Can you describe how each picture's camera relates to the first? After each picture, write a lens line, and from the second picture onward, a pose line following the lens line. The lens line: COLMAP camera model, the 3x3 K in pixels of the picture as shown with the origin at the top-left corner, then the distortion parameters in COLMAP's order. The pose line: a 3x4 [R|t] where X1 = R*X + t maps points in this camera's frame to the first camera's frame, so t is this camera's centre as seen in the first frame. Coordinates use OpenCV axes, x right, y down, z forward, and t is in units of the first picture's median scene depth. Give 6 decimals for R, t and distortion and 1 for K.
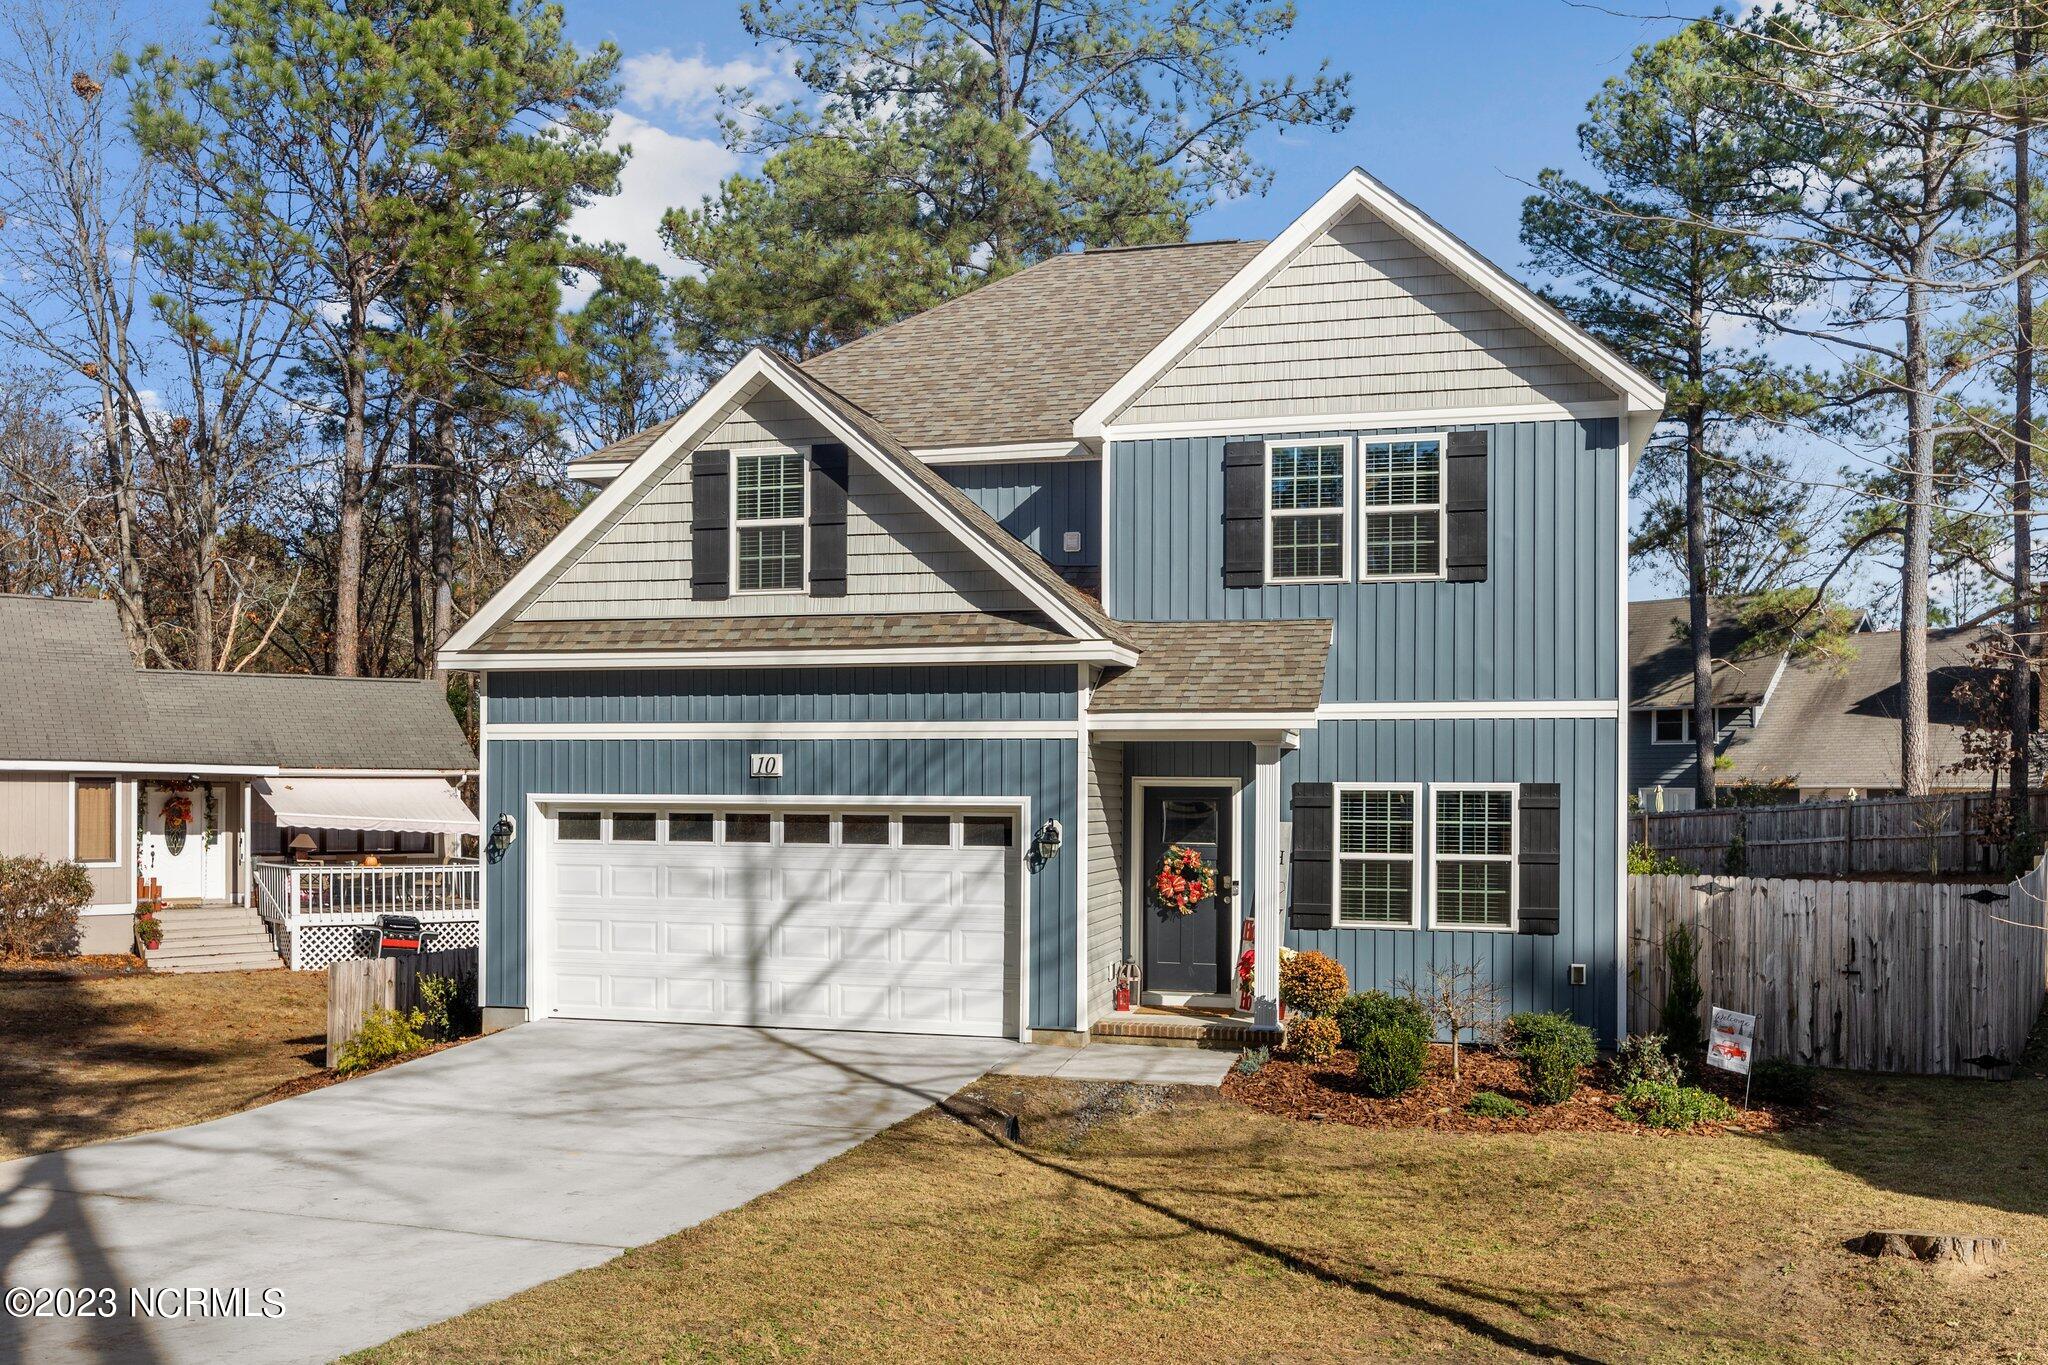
lens RADIAL K [[1714.7, 0, 1025.4], [0, 1714.7, 788.8], [0, 0, 1]] dist [0.007405, -0.015839]
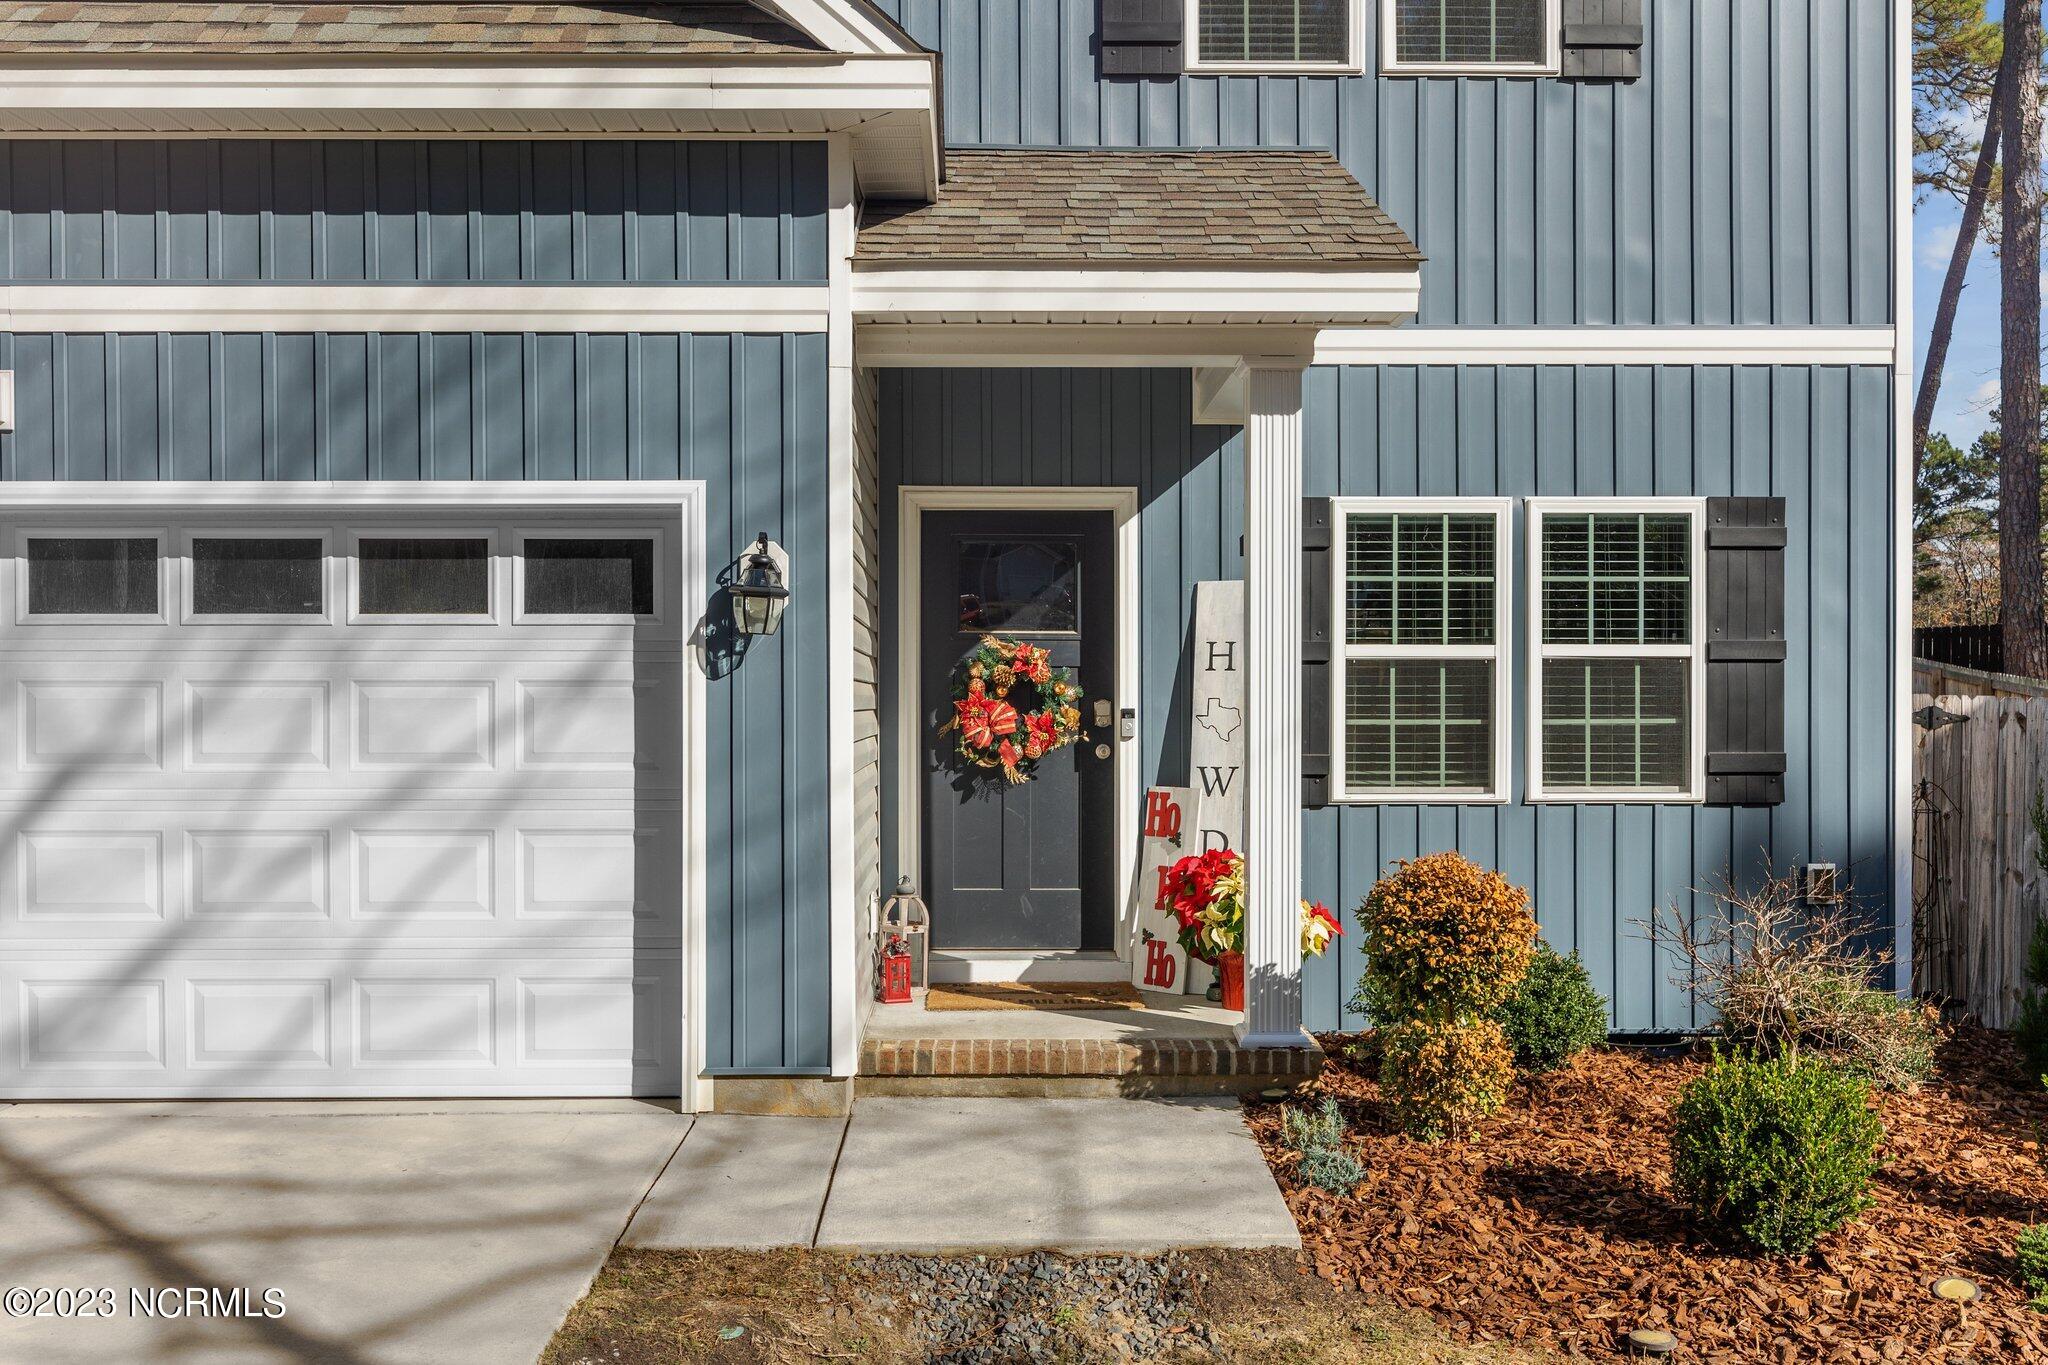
lens RADIAL K [[1714.7, 0, 1009.8], [0, 1714.7, 706.6], [0, 0, 1]] dist [0.007405, -0.015839]
pose [[0.965028, -0.009356, 0.261978, -0.031436], [0.007450, 0.999938, 0.008269, 0.050799], [-0.262039, -0.006028, 0.965038, 0.579642]]
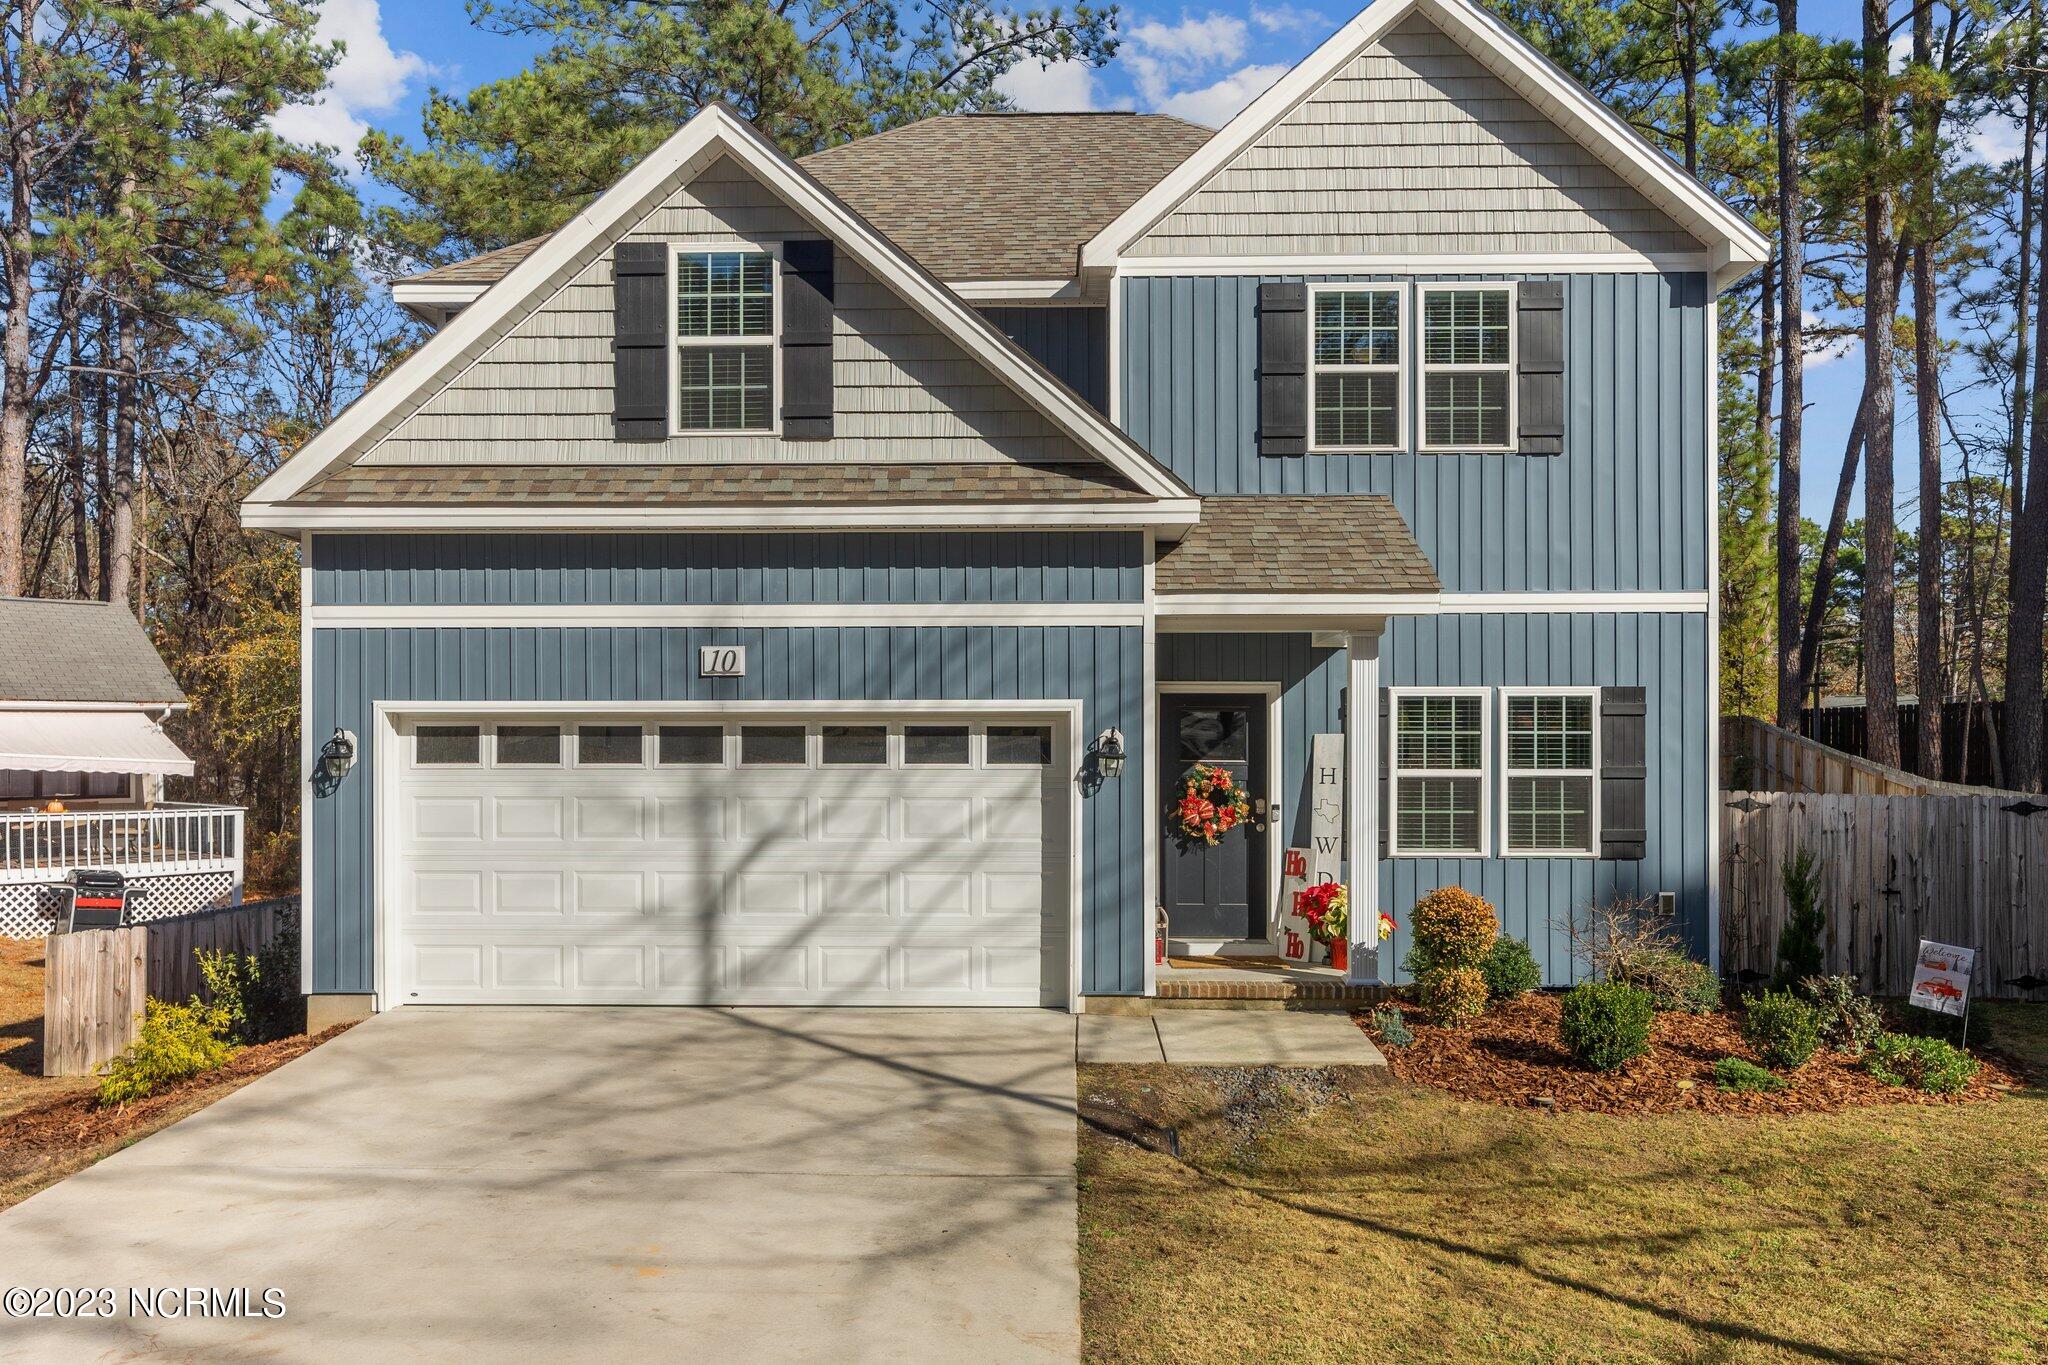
lens RADIAL K [[1508.5, 0, 1013.5], [0, 1508.5, 735.2], [0, 0, 1]] dist [0.007409, -0.013710]
pose [[0.973852, -0.005324, 0.227121, -0.176808], [0.005848, 0.999982, -0.001634, 0.020913], [-0.227108, 0.002919, 0.973865, 0.319952]]
